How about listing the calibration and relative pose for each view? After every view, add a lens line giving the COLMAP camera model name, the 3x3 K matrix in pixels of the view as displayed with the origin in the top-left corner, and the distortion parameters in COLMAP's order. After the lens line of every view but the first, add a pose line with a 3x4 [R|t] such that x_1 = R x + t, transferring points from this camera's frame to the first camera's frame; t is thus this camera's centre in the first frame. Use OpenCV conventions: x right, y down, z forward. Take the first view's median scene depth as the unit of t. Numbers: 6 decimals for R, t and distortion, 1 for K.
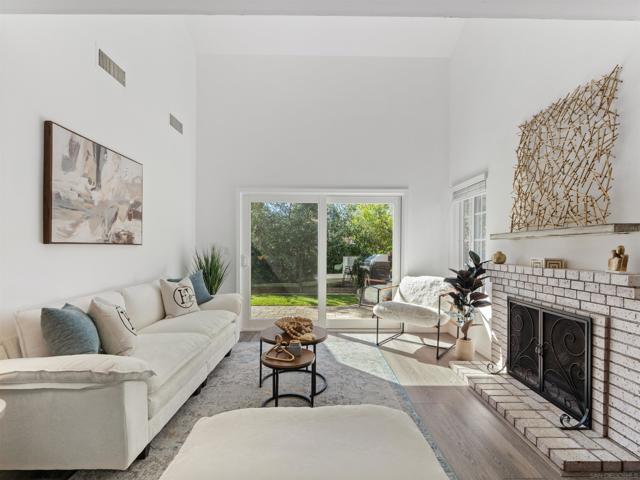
lens RADIAL K [[304.9, 0, 320.6], [0, 304.9, 246.1], [0, 0, 1]] dist [-0.006743, -0.000472]
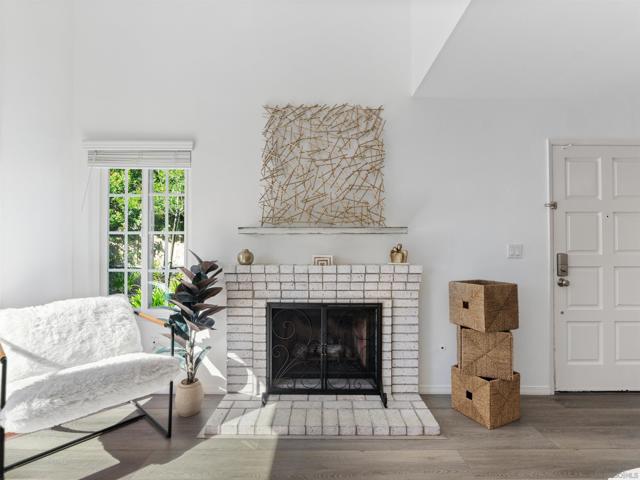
lens RADIAL K [[304.9, 0, 319.4], [0, 304.9, 238.6], [0, 0, 1]] dist [-0.006743, -0.000472]
pose [[0.008694, 0.008537, 0.999926, -0.259047], [-0.009358, 0.999920, -0.008455, -0.006572], [-0.999918, -0.009284, 0.008774, 0.967984]]
